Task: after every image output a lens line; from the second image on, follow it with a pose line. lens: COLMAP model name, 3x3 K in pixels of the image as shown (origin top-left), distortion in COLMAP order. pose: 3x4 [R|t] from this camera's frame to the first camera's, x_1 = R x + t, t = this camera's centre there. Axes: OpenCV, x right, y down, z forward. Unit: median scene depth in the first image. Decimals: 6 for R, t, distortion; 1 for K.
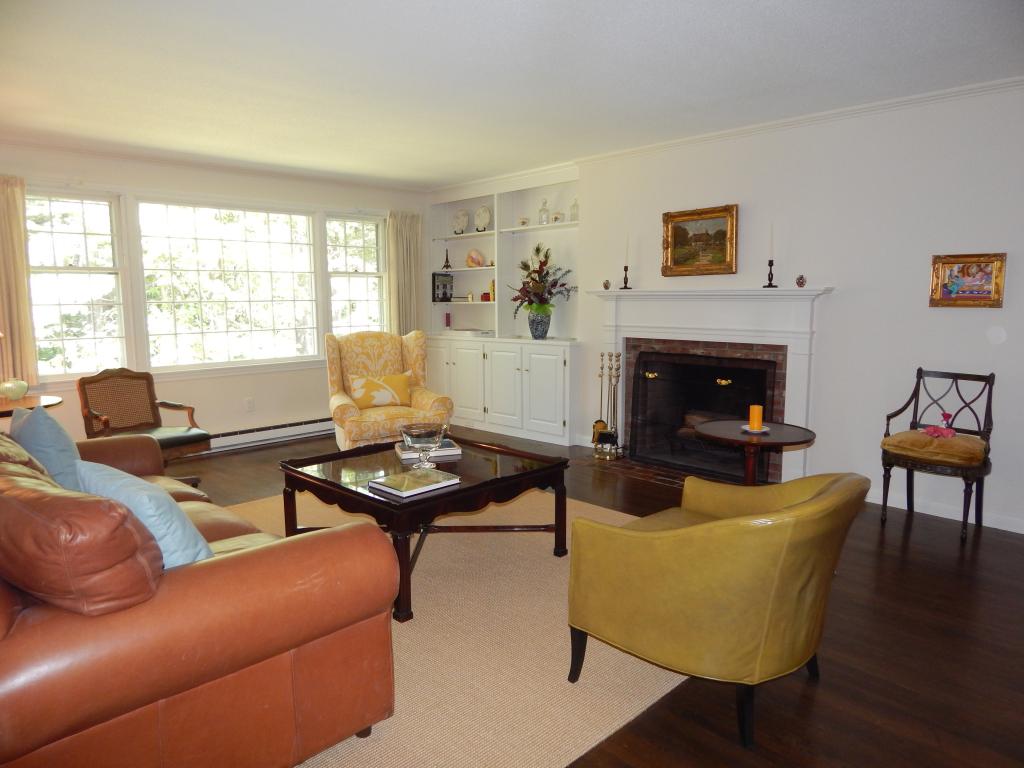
lens RADIAL K [[670.5, 0, 510.8], [0, 670.5, 382.3], [0, 0, 1]] dist [-0.008016, -0.004637]
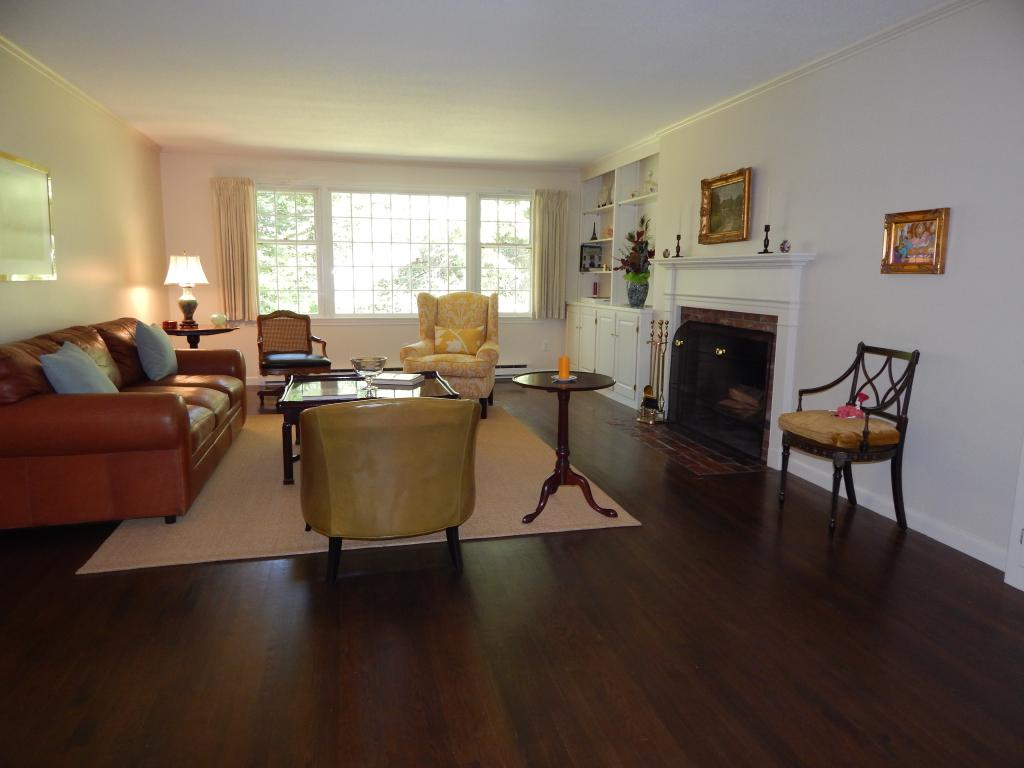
lens RADIAL K [[670.5, 0, 509.2], [0, 670.5, 375.7], [0, 0, 1]] dist [-0.008016, -0.004637]
pose [[0.864249, 0.090451, -0.494866, 0.501753], [-0.080479, 0.995893, 0.041477, 0.017862], [0.496585, 0.003980, 0.867979, -0.000053]]
